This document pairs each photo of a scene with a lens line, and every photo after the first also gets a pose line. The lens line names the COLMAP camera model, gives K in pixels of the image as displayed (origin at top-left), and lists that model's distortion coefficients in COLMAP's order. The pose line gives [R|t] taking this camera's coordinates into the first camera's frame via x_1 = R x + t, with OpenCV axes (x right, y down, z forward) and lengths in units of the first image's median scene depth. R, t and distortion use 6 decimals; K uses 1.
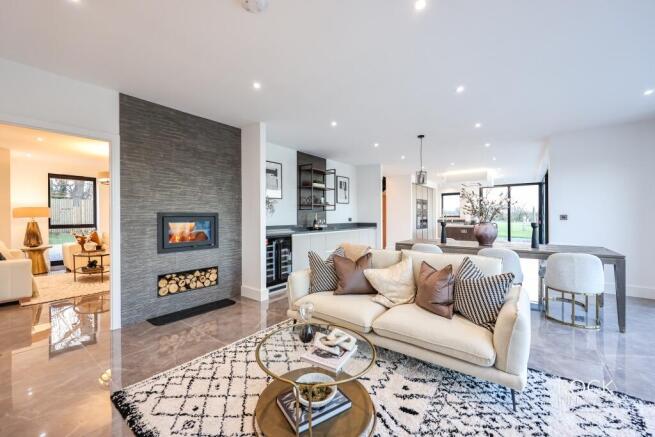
lens RADIAL K [[264.3, 0, 322.8], [0, 264.3, 219.4], [0, 0, 1]] dist [0.008588, -0.000183]
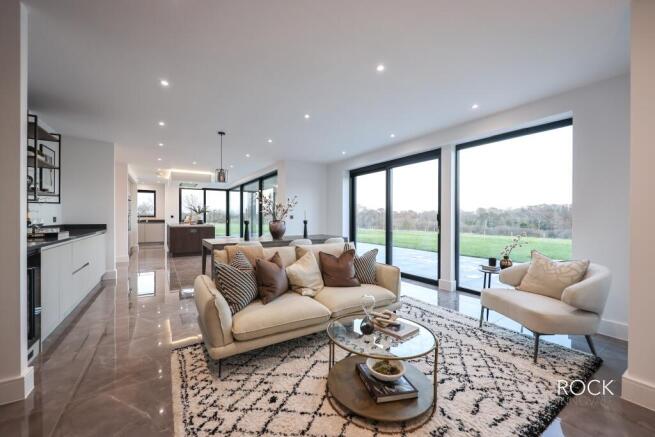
lens RADIAL K [[264.3, 0, 324.5], [0, 264.3, 219.7], [0, 0, 1]] dist [0.008588, -0.000183]
pose [[0.333400, -0.004349, 0.942775, -0.559193], [0.002930, 0.999989, 0.003577, 0.003689], [-0.942781, 0.001570, 0.333409, 0.414712]]
